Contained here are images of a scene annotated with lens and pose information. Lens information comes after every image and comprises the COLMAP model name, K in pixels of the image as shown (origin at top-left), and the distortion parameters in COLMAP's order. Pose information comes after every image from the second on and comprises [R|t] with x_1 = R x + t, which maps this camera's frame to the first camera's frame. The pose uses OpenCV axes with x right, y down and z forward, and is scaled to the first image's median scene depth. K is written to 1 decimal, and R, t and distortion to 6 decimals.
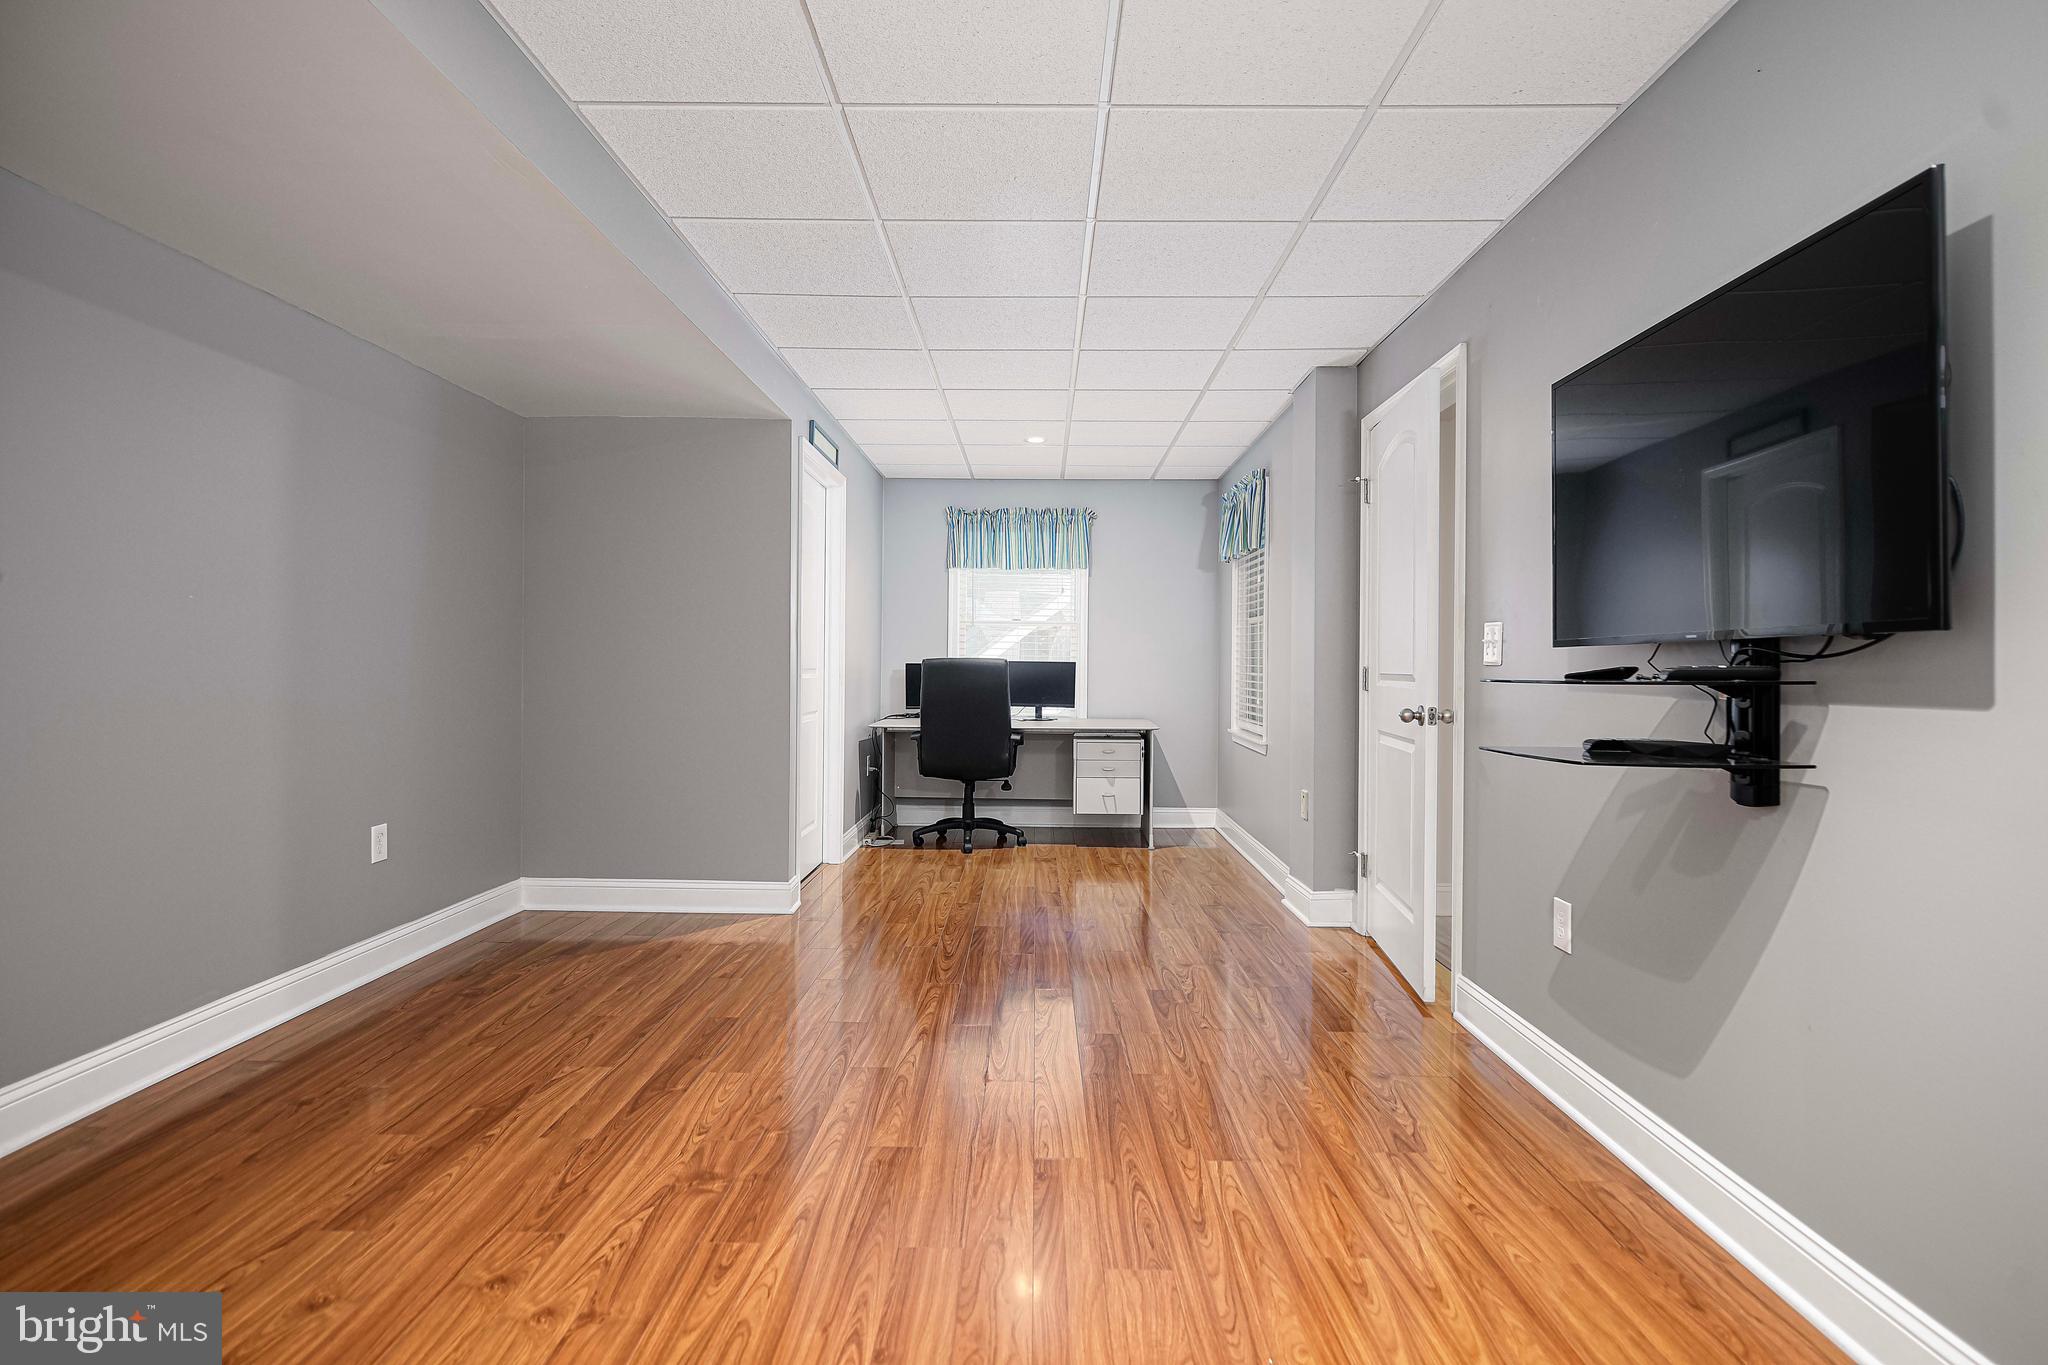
lens RADIAL K [[1068.6, 0, 1025.7], [0, 1068.6, 672.3], [0, 0, 1]] dist [-0.001671, -0.000943]
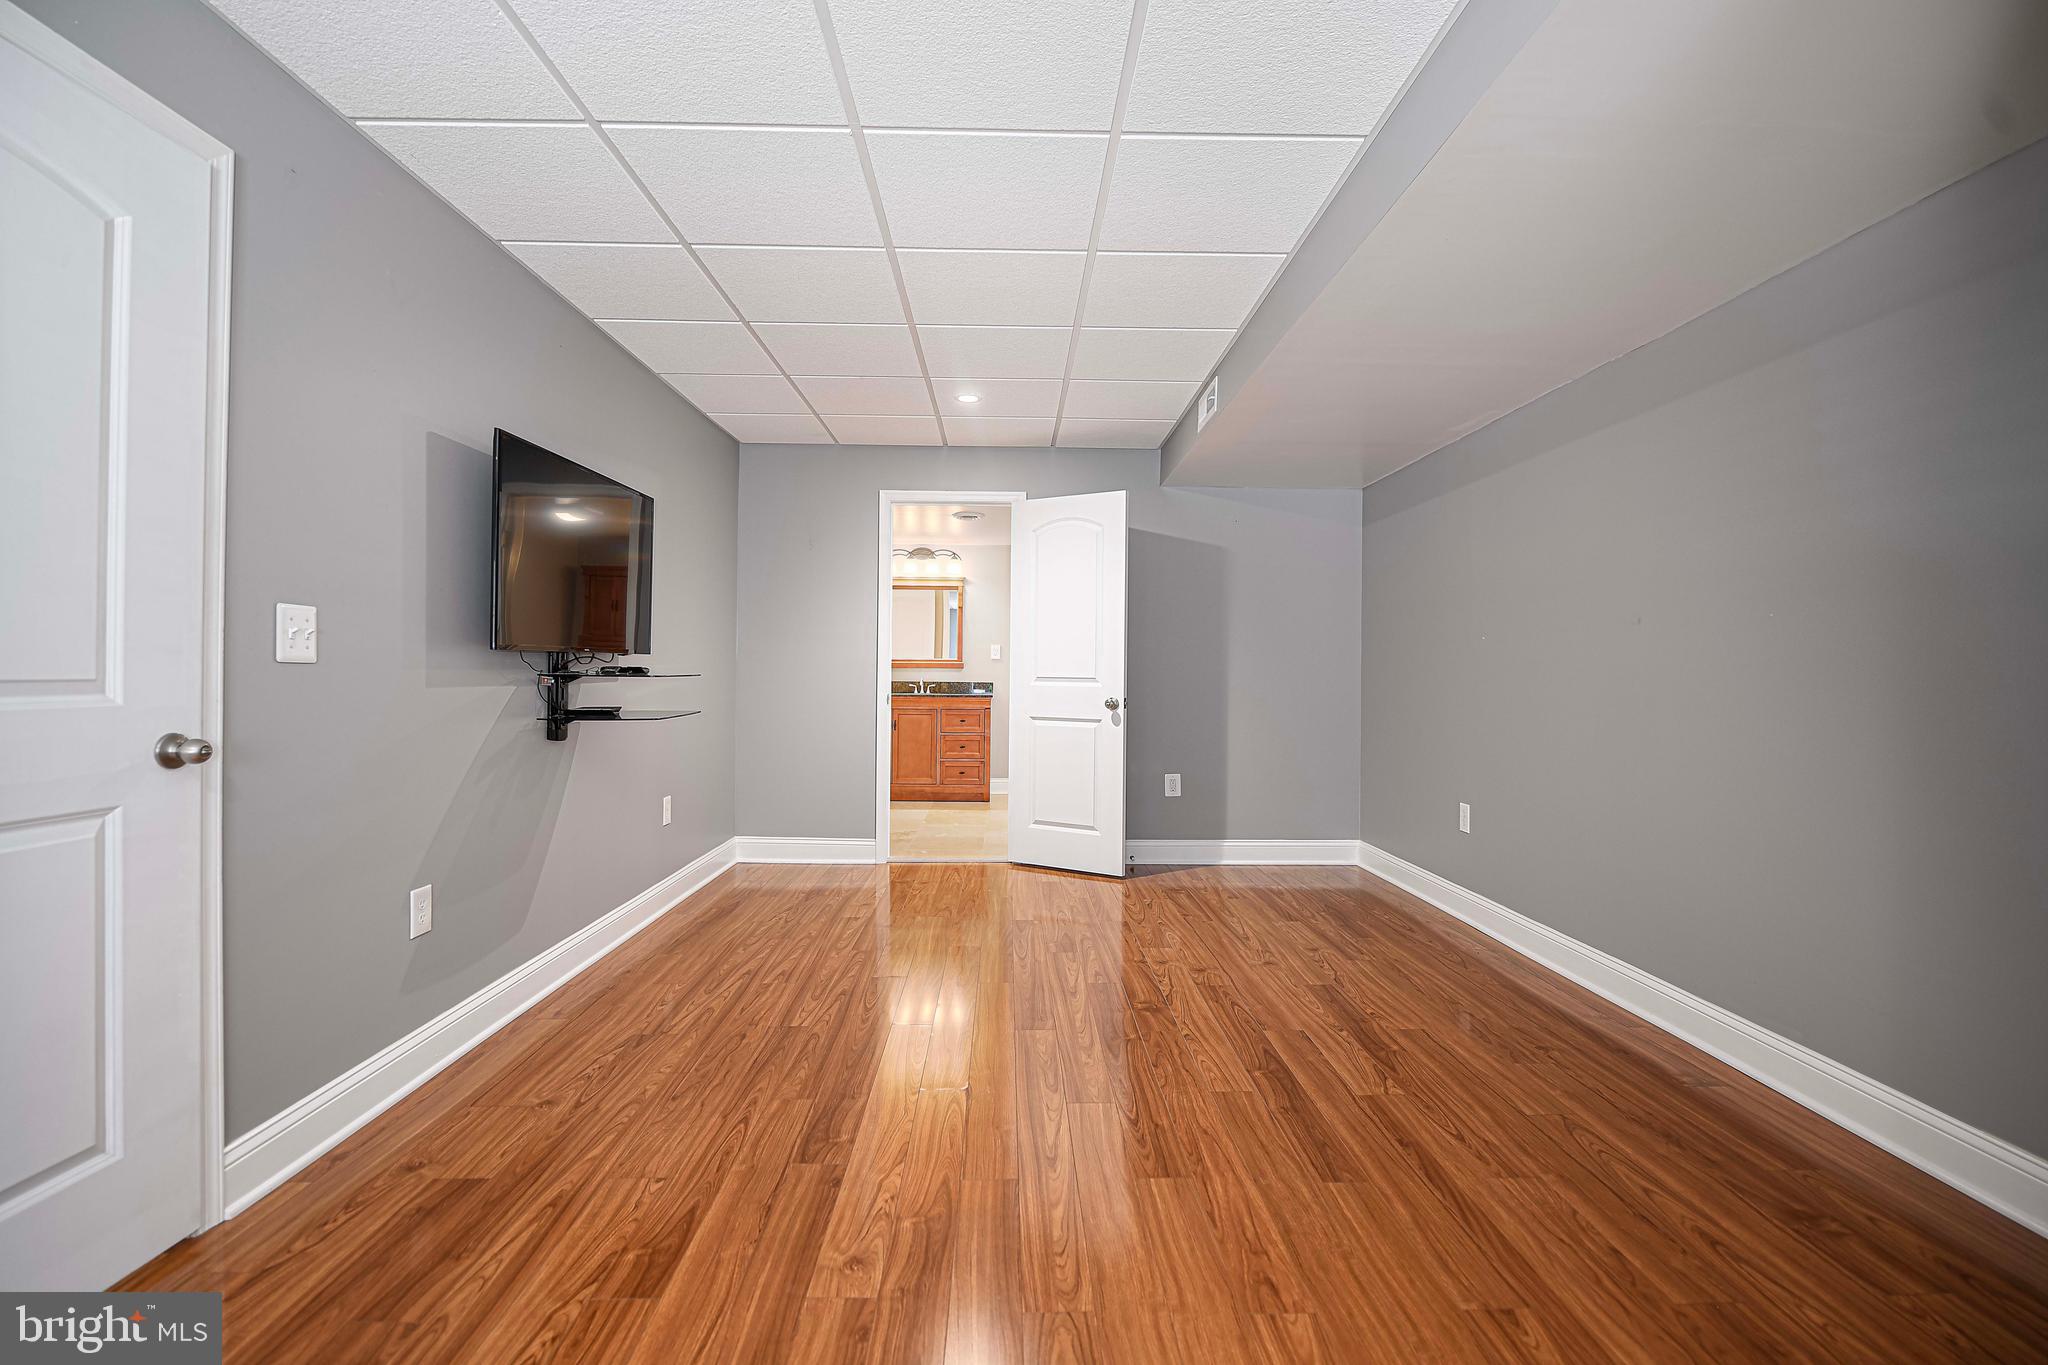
lens RADIAL K [[909.0, 0, 1018.9], [0, 909.0, 673.4], [0, 0, 1]] dist [0.002257, -0.000073]
pose [[-0.999571, -0.013591, -0.025944, -0.066457], [-0.013866, 0.999849, 0.010449, -0.016897], [0.025798, 0.010805, -0.999609, 2.149777]]
